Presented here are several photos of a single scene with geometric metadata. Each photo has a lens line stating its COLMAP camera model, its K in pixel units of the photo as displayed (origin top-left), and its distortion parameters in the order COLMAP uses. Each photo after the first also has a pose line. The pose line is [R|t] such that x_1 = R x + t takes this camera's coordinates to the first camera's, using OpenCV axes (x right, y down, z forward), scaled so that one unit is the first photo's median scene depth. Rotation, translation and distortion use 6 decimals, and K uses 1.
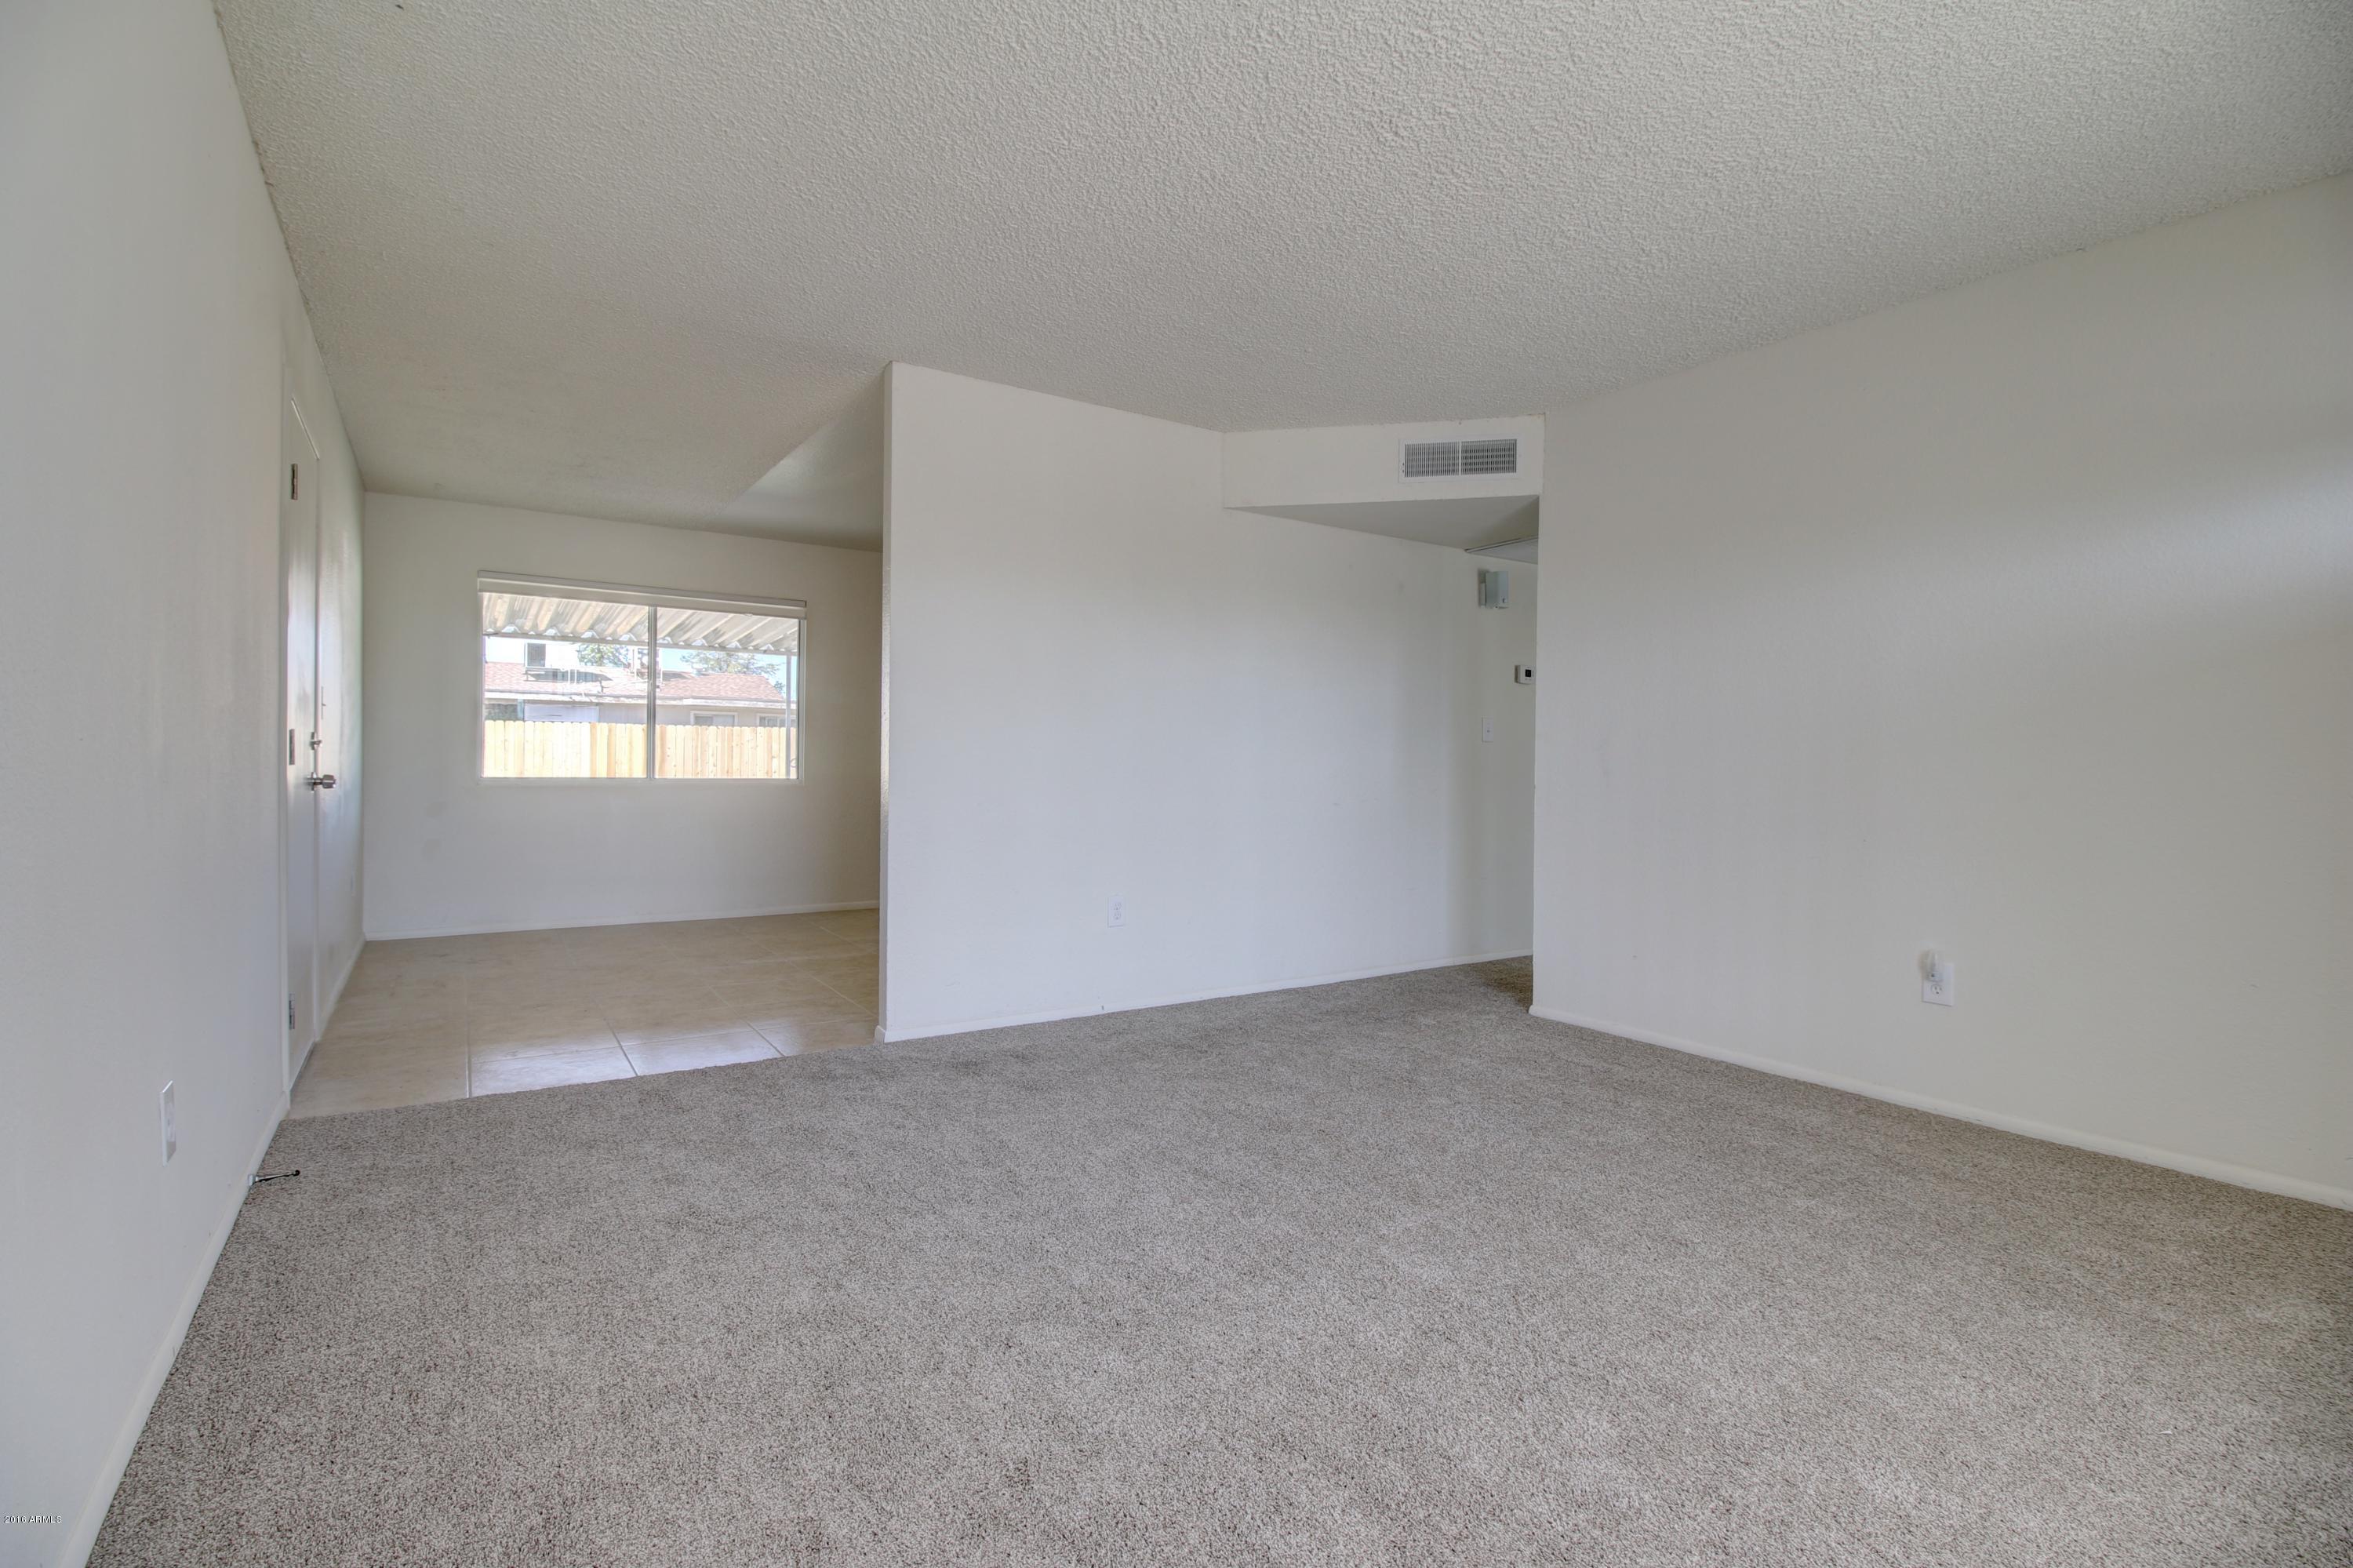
lens RADIAL K [[1082.3, 0, 1182.1], [0, 1082.3, 774.8], [0, 0, 1]] dist [-0.002723, -0.011822]
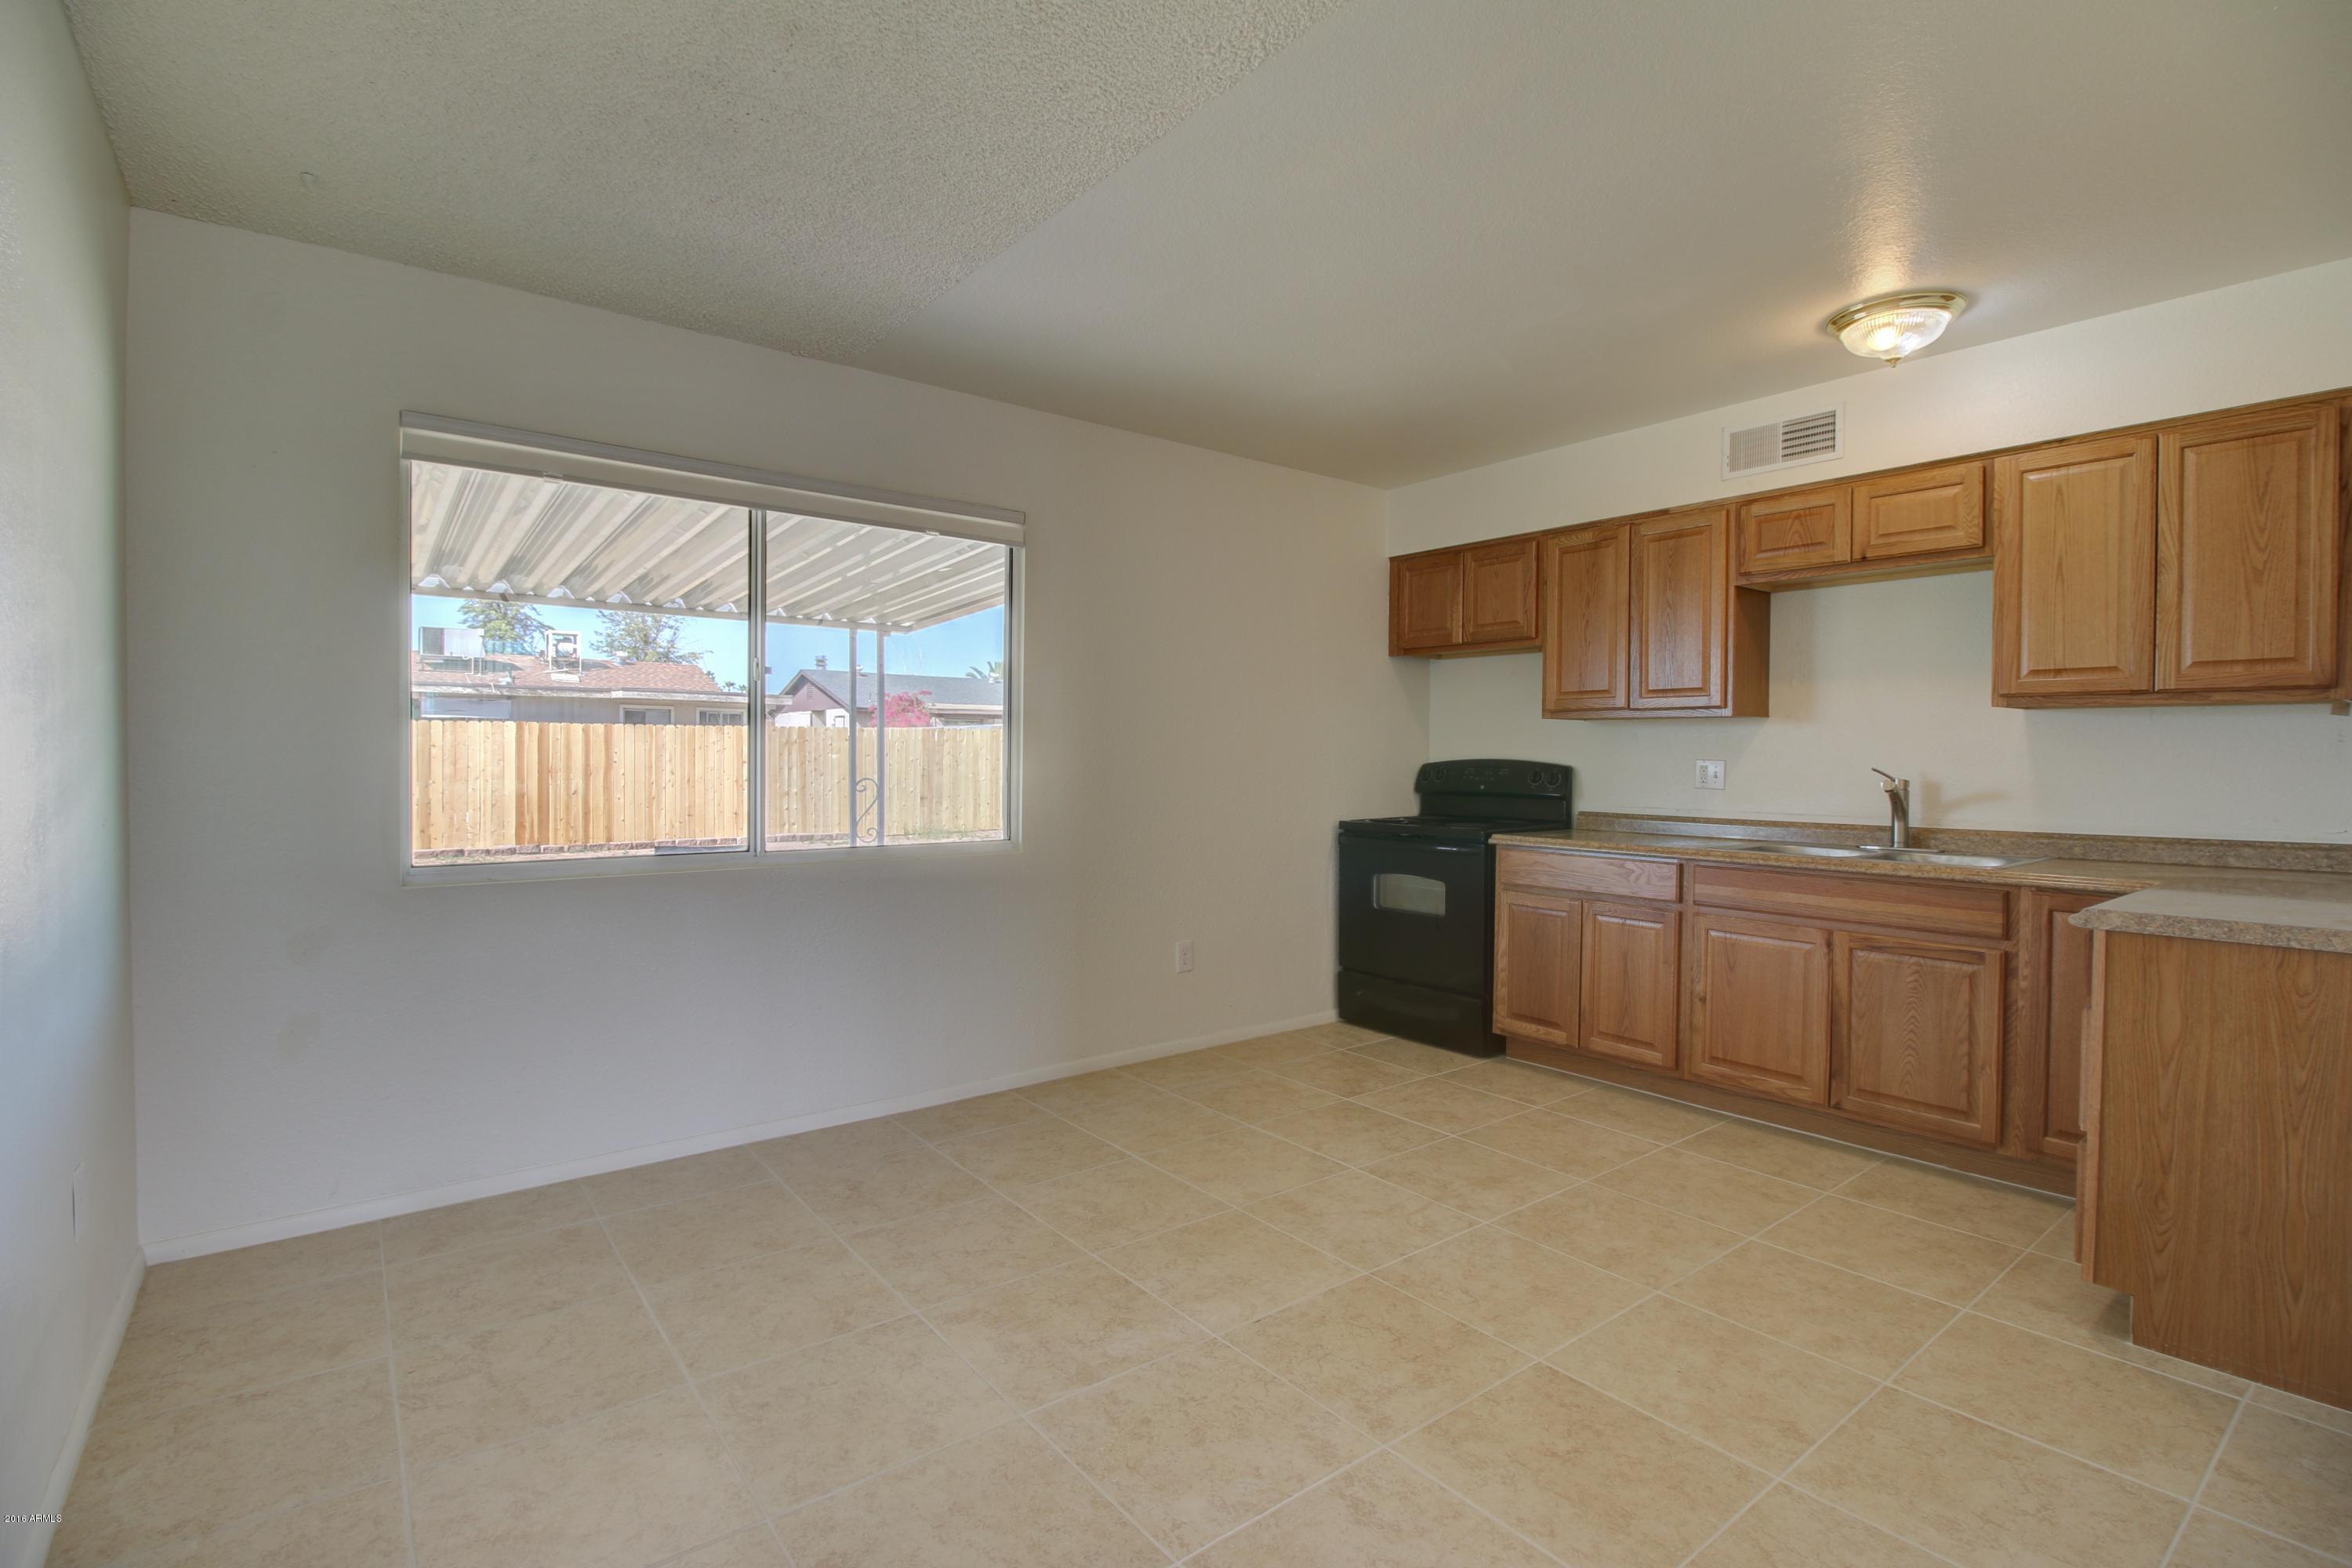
lens RADIAL K [[1081.8, 0, 1158.3], [0, 1081.8, 776.8], [0, 0, 1]] dist [-0.002723, -0.011822]
pose [[0.998281, -0.005804, 0.058317, -0.113544], [0.005228, 0.999936, 0.010016, -0.012133], [-0.058372, -0.009694, 0.998248, 0.165659]]
